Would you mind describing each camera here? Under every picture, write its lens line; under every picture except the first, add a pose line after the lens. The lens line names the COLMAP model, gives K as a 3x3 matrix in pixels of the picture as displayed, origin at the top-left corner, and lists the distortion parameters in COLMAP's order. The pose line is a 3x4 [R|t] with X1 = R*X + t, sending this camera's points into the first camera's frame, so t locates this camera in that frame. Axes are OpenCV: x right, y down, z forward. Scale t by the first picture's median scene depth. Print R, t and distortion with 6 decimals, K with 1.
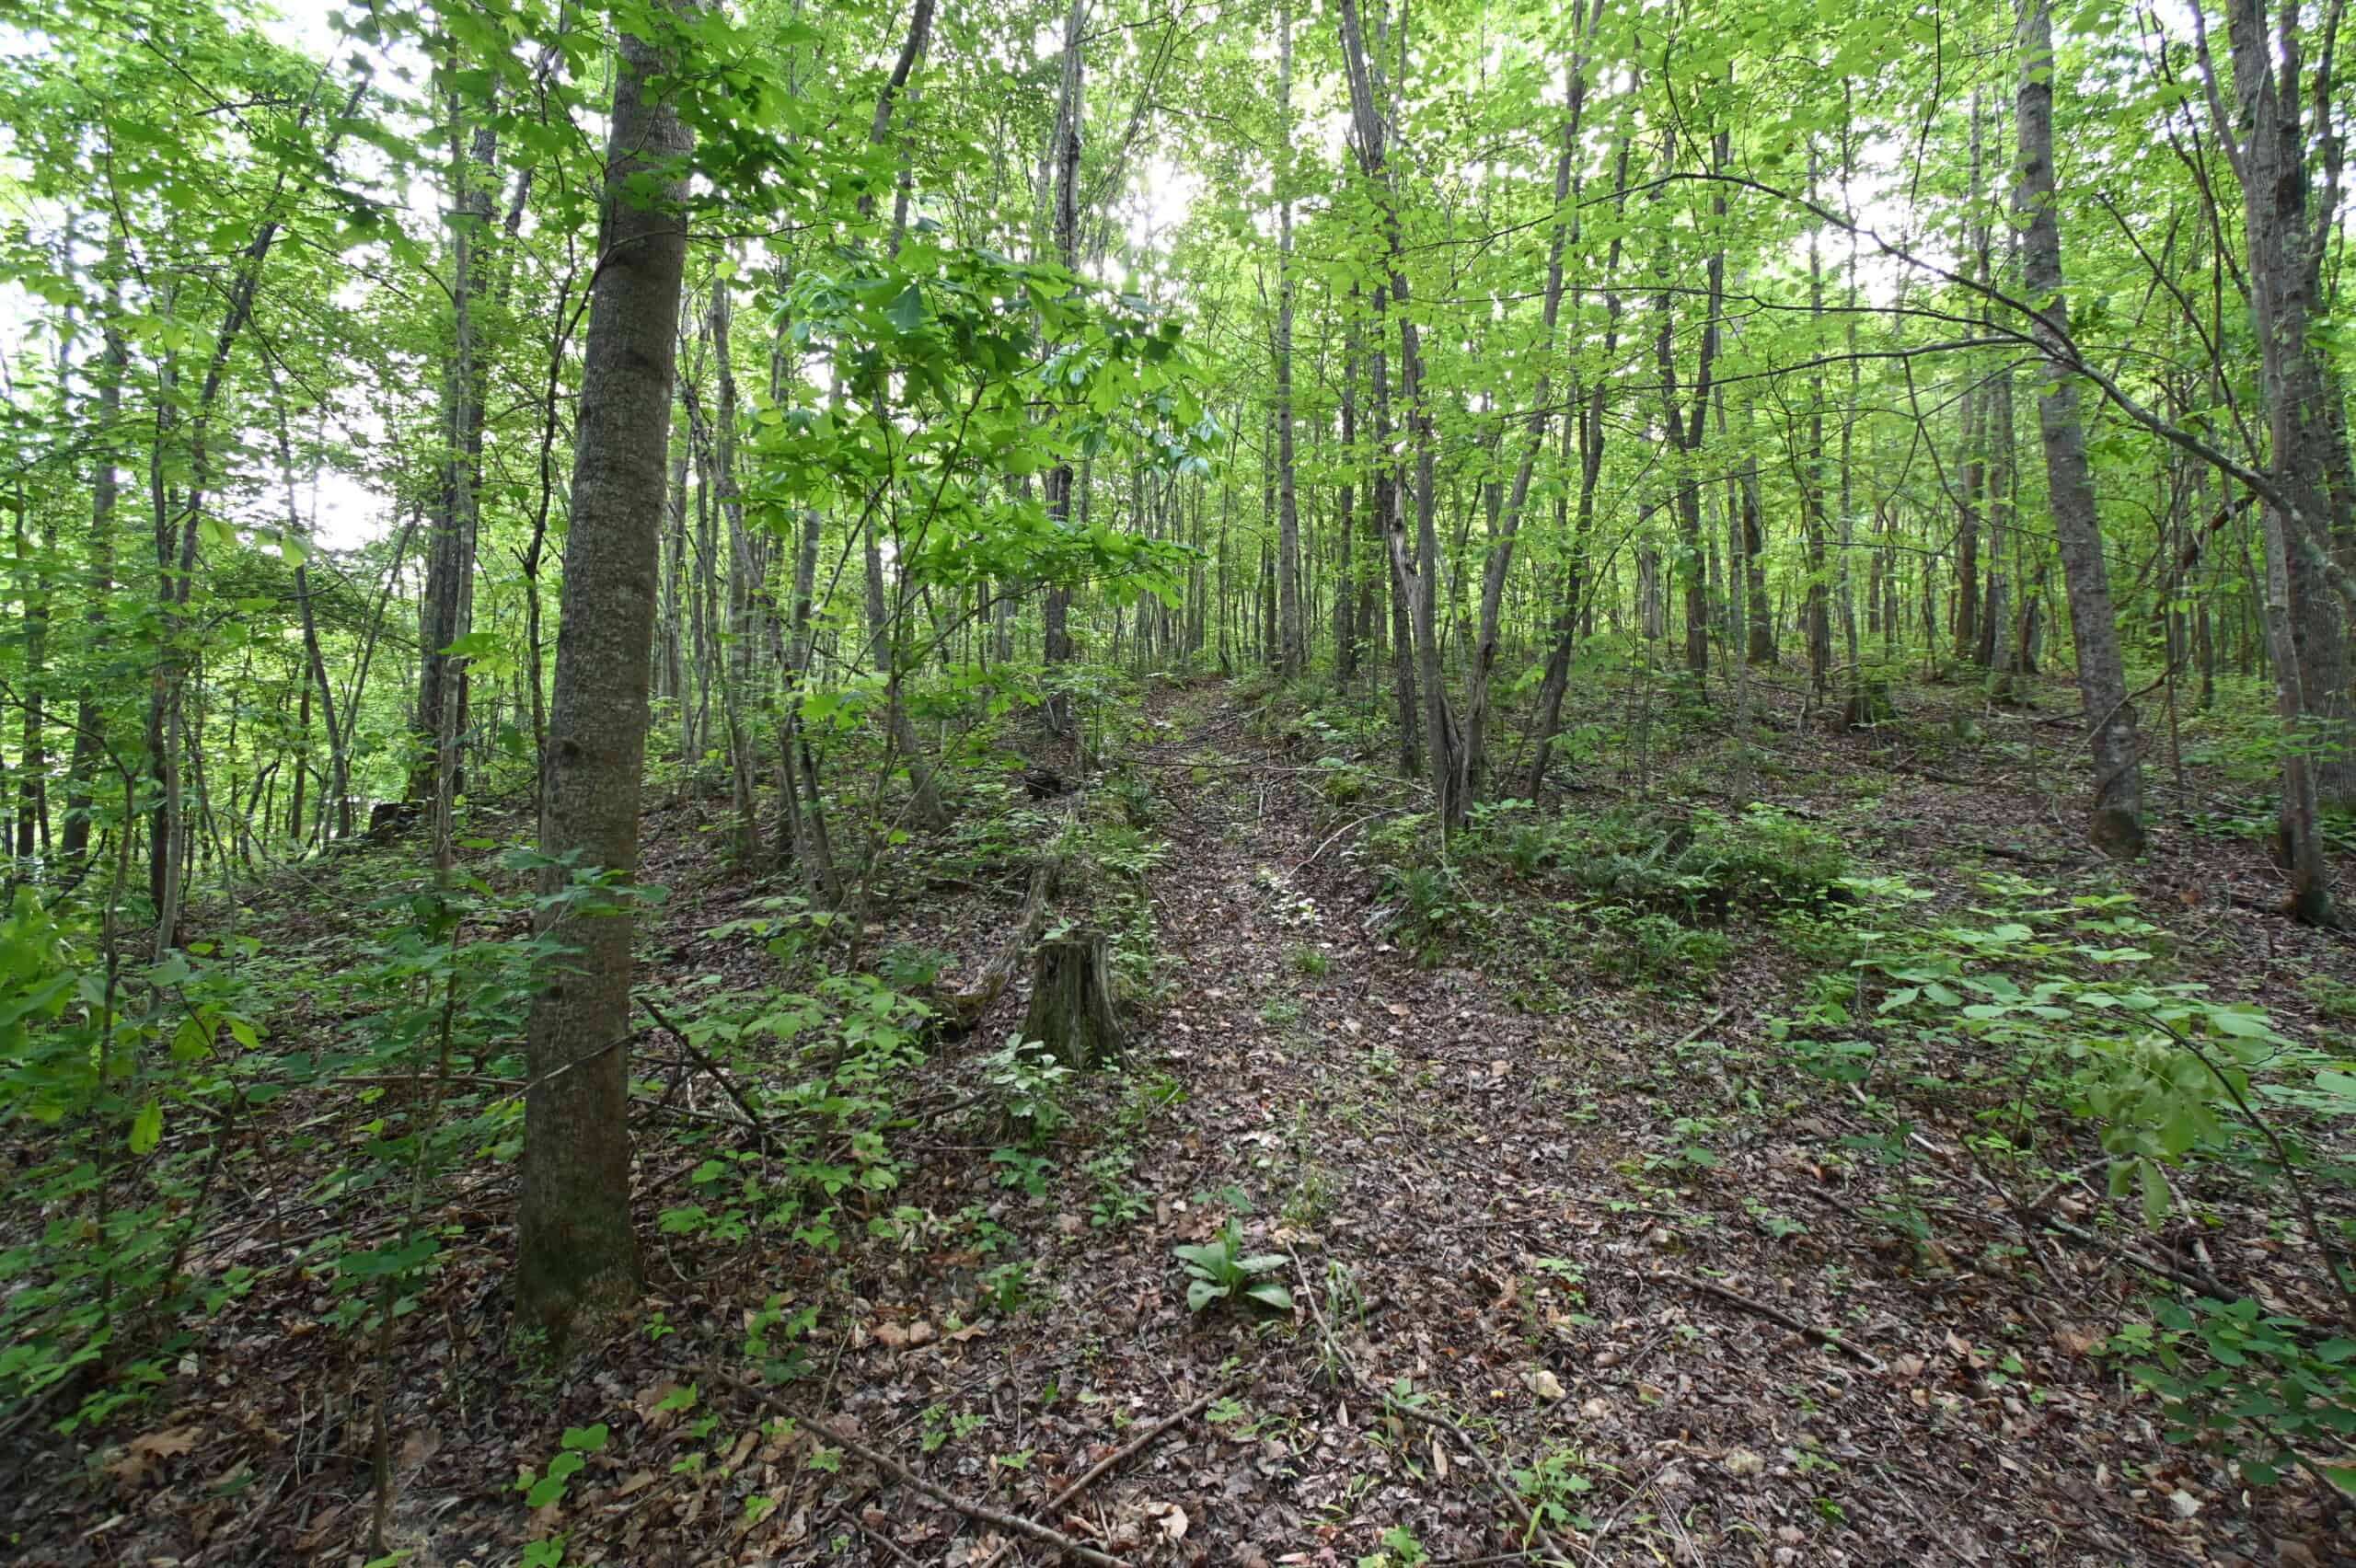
lens RADIAL K [[1040.5, 0, 1184.3], [0, 1040.5, 783.1], [0, 0, 1]] dist [0.002793, -0.002158]
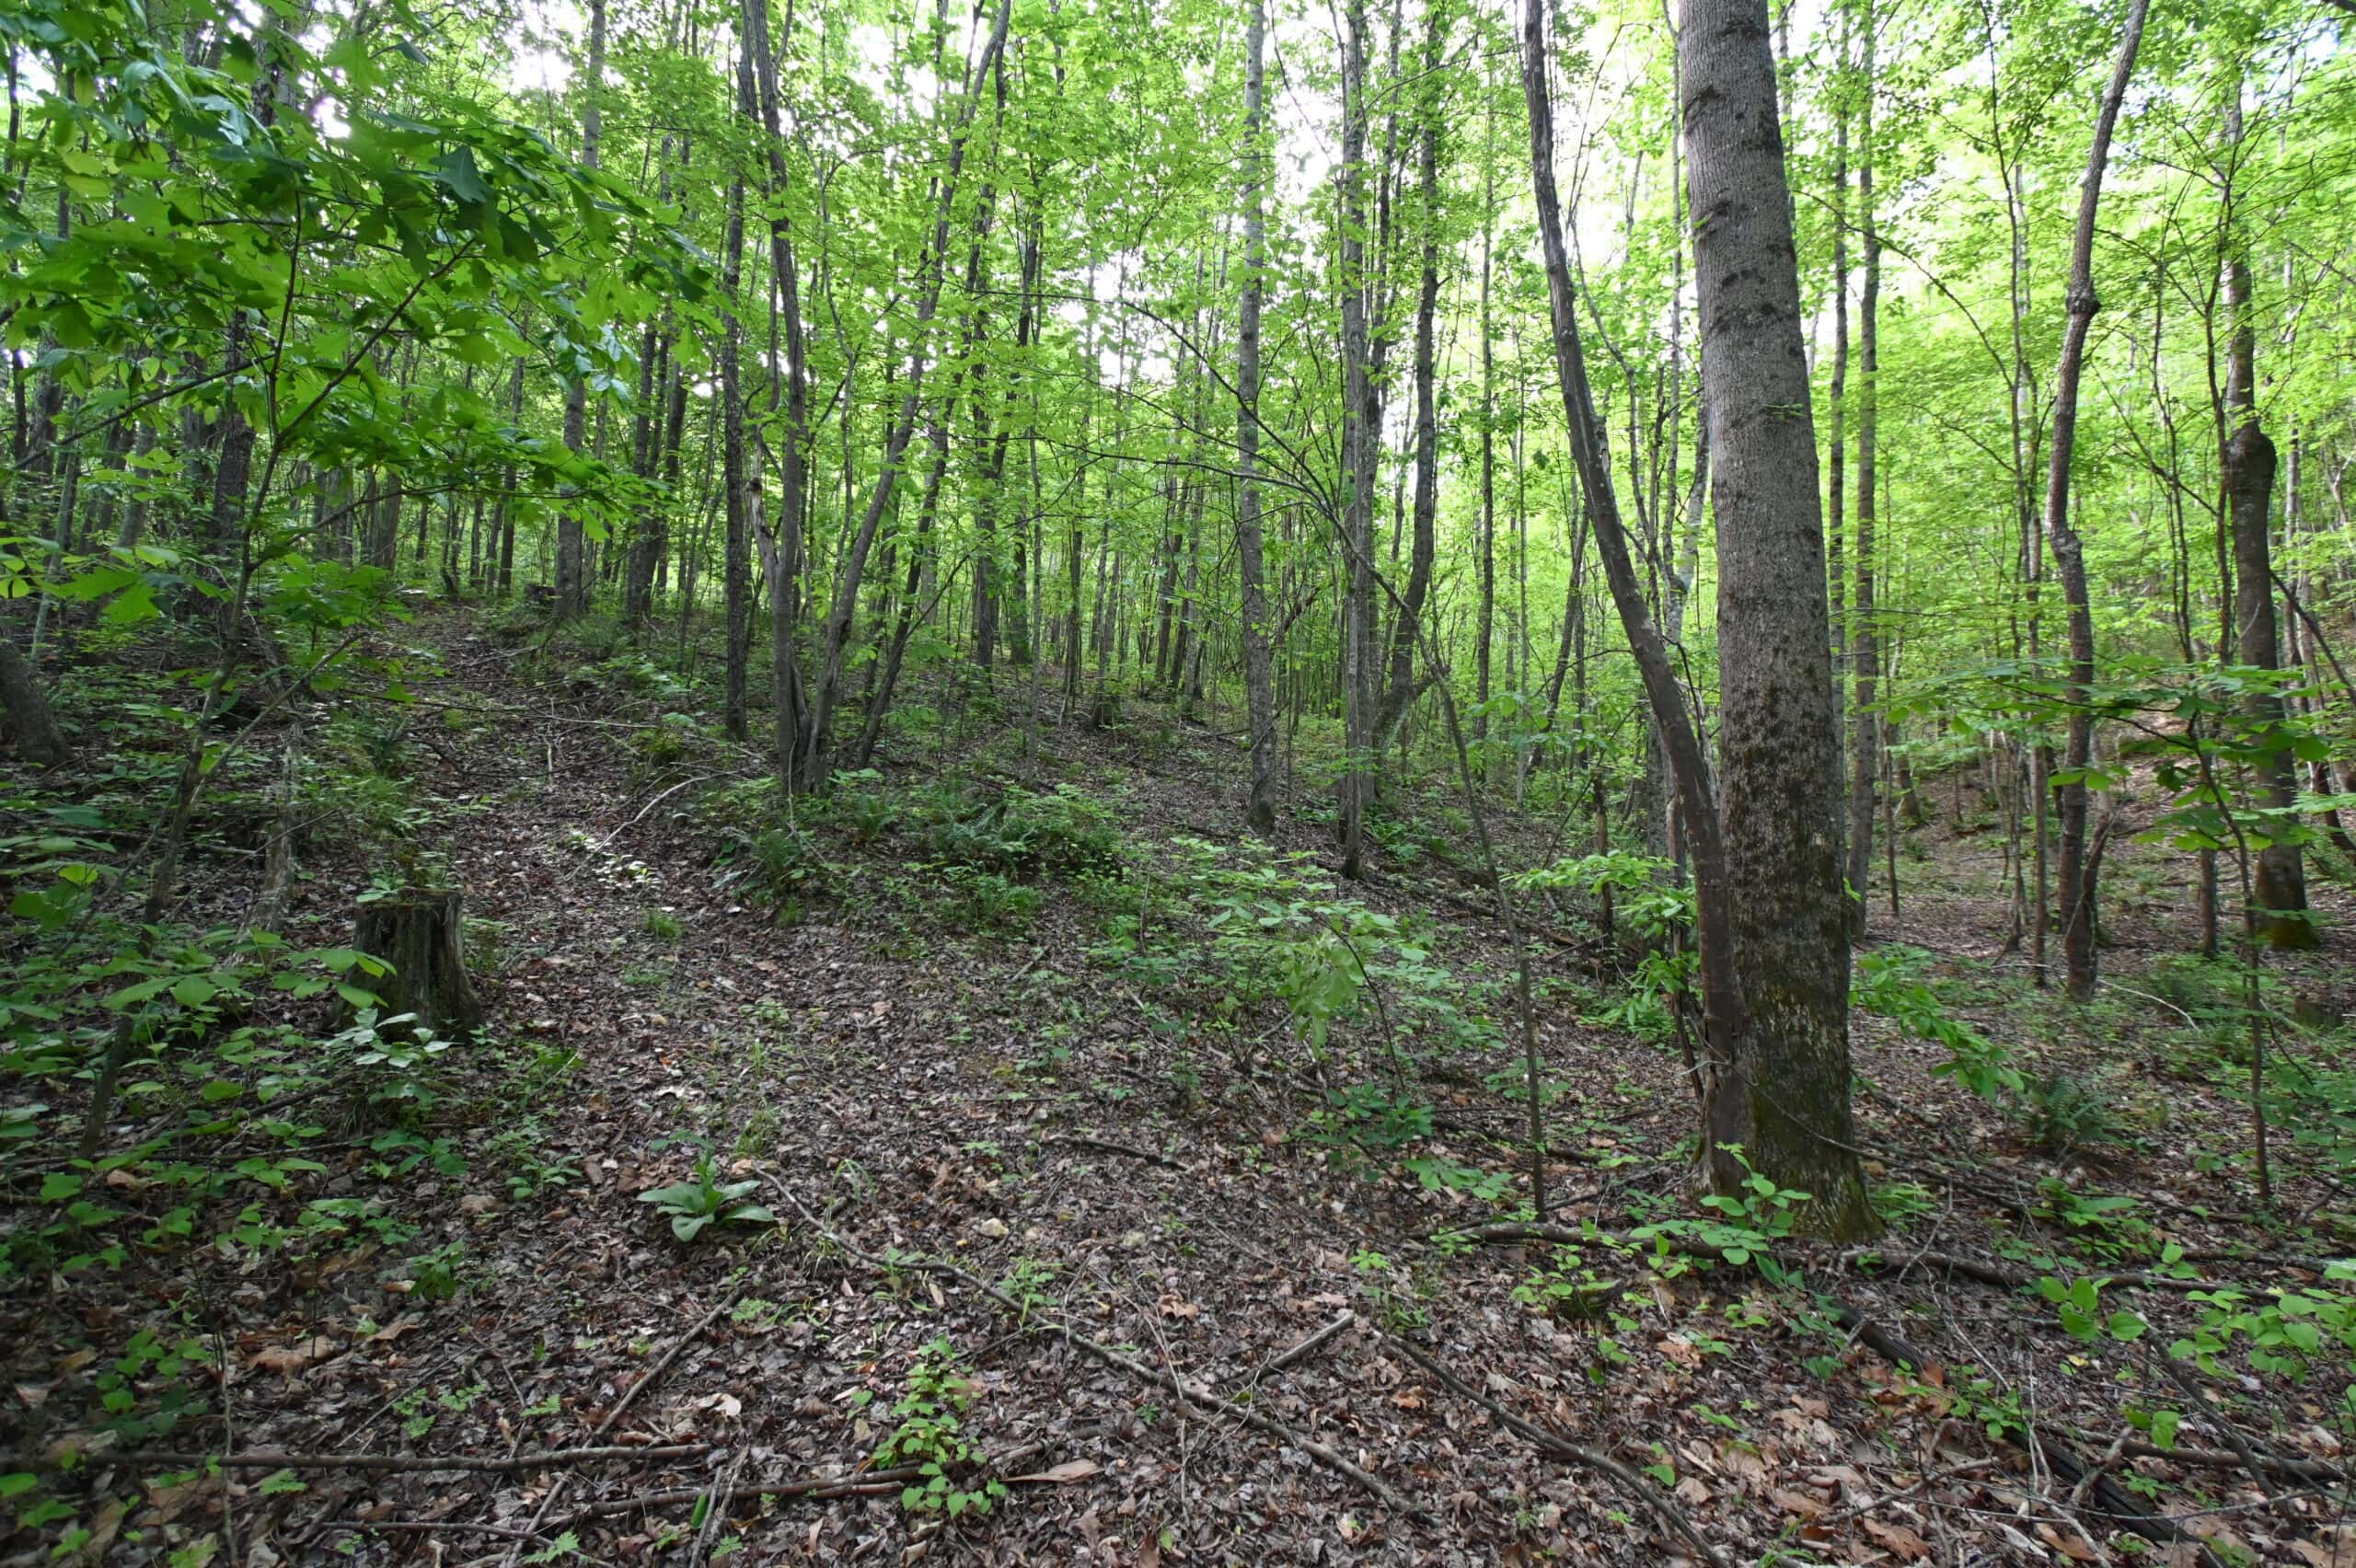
lens RADIAL K [[1040.5, 0, 1187.9], [0, 1040.5, 789.8], [0, 0, 1]] dist [0.002793, -0.002158]
pose [[0.763773, 0.047888, 0.643706, -0.244531], [-0.067769, 0.997682, 0.006188, 0.015832], [-0.641917, -0.048350, 0.765248, -0.075455]]
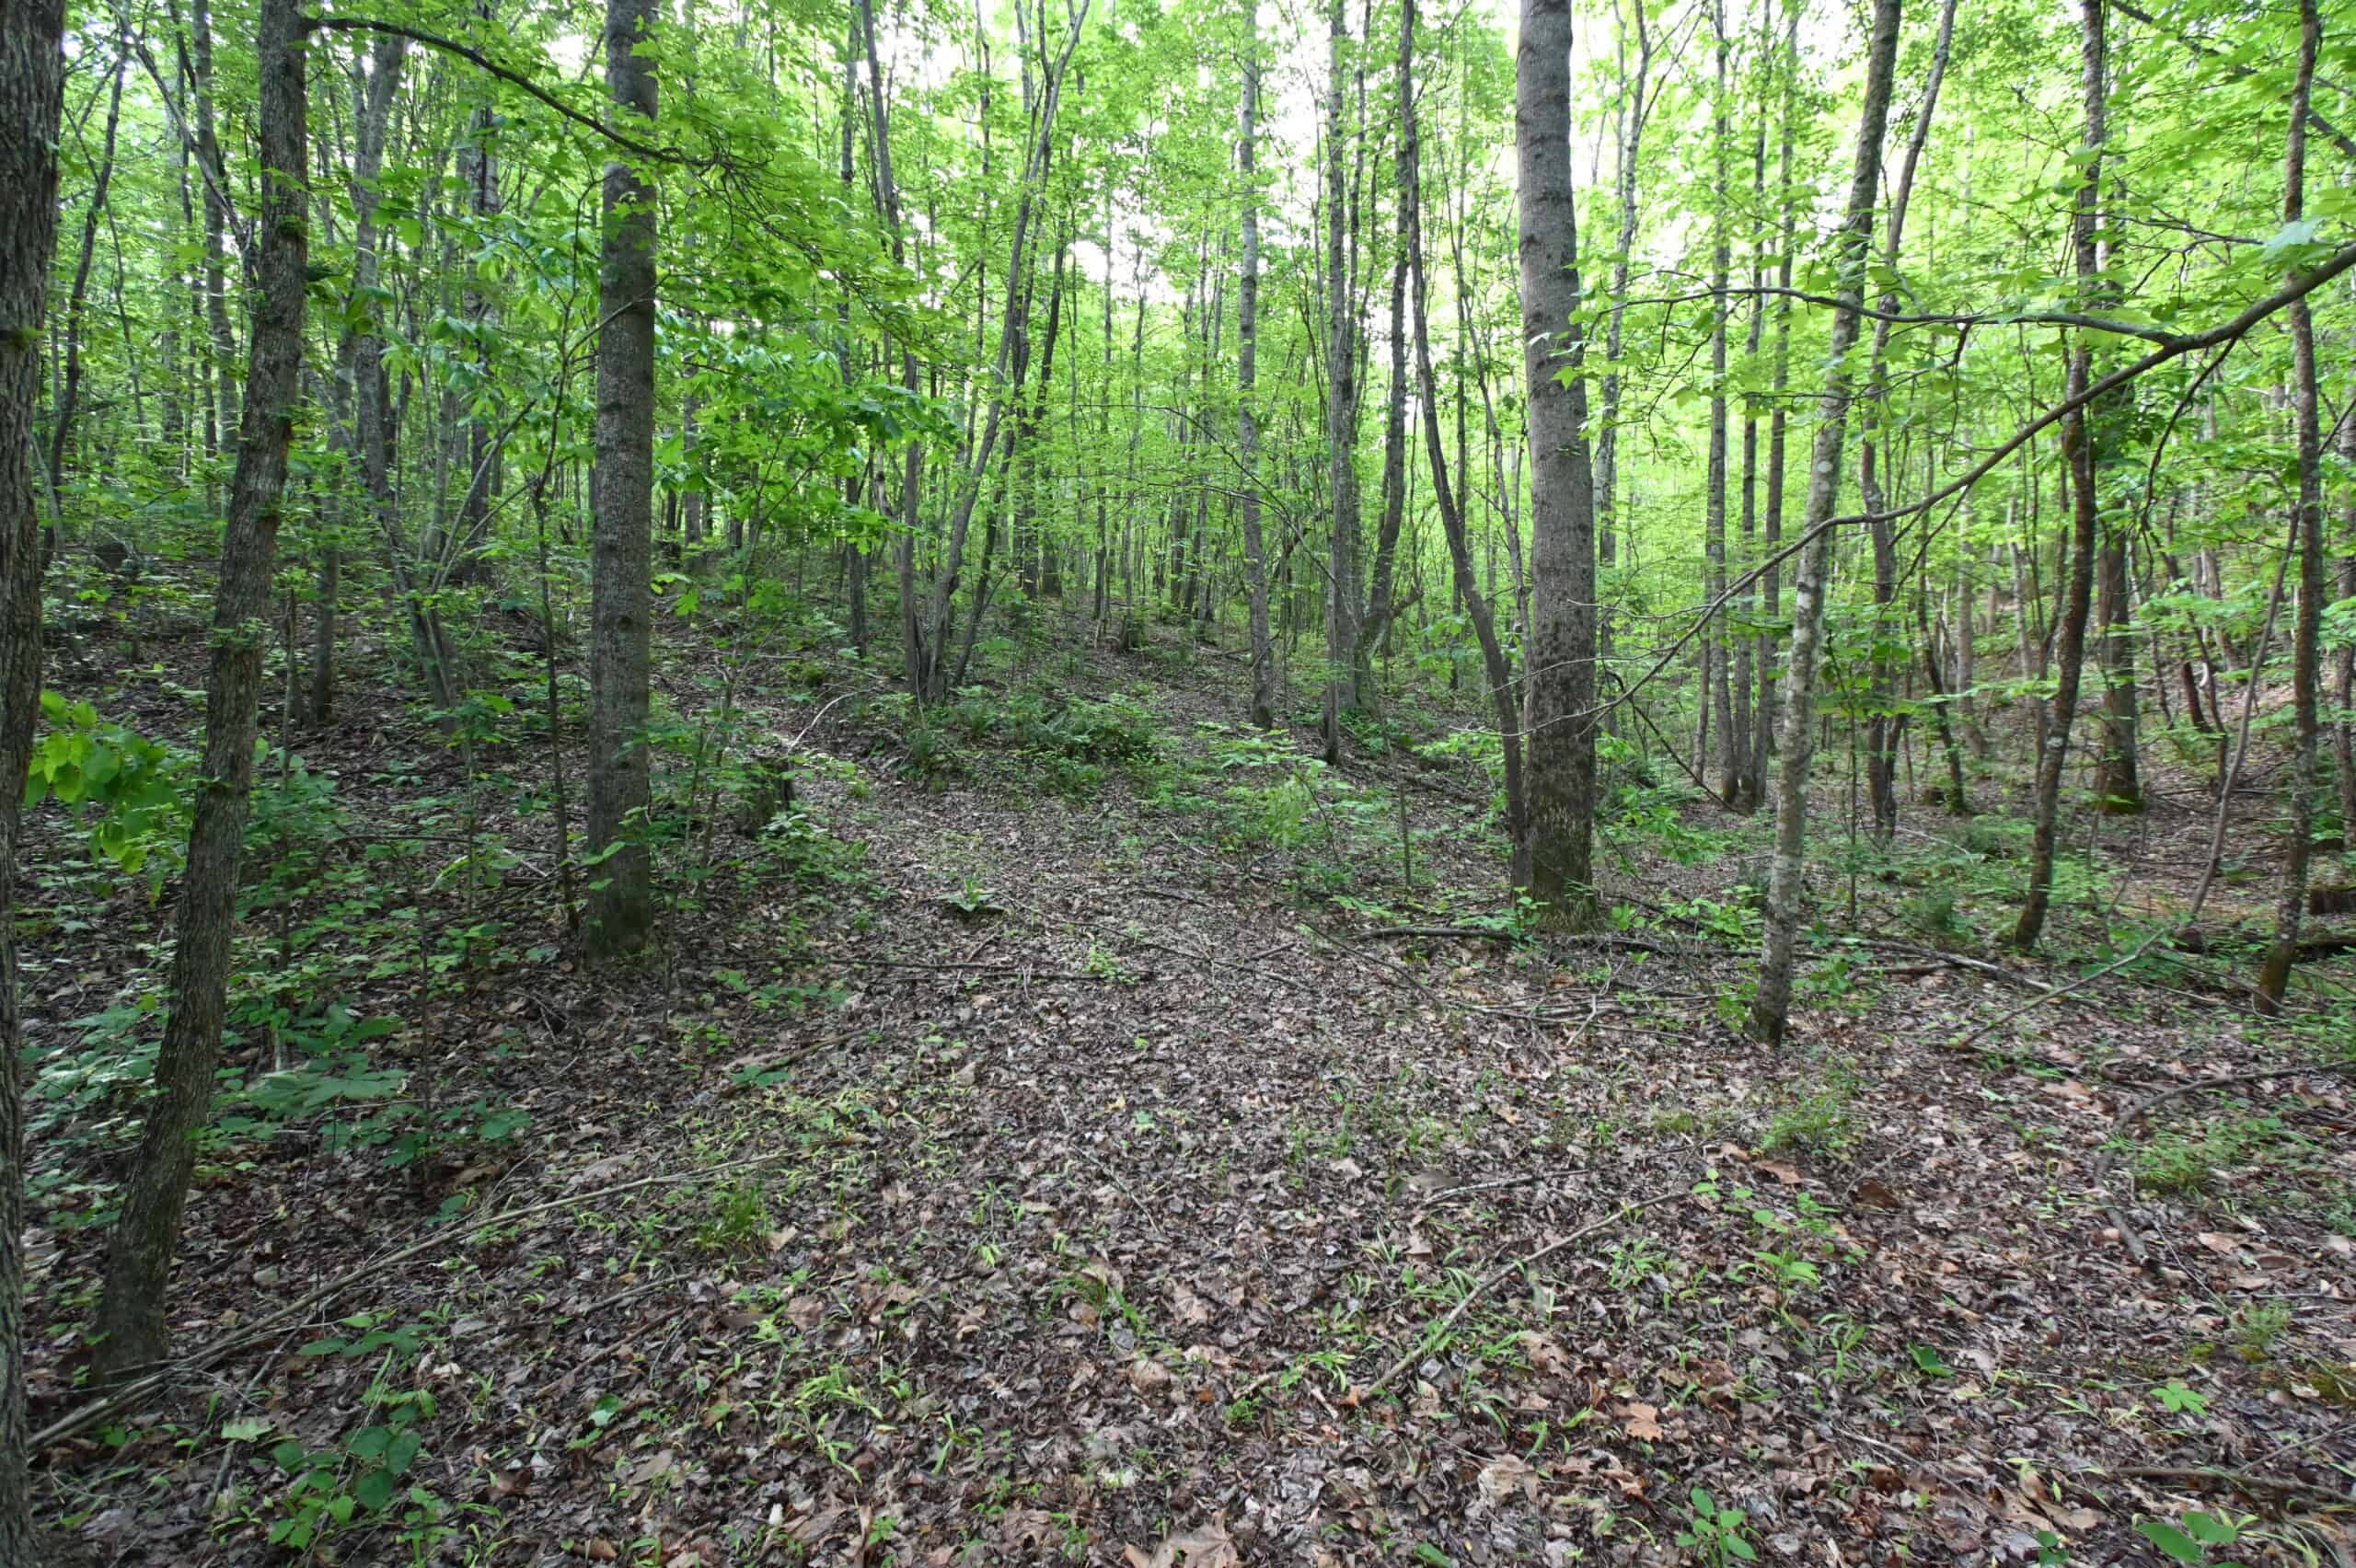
lens RADIAL K [[1040.5, 0, 1186.4], [0, 1040.5, 779.8], [0, 0, 1]] dist [0.002793, -0.002158]
pose [[0.772529, -0.011826, 0.634869, -0.825584], [-0.047940, 0.995887, 0.076886, 0.043309], [-0.633167, -0.089833, 0.768785, -0.743323]]
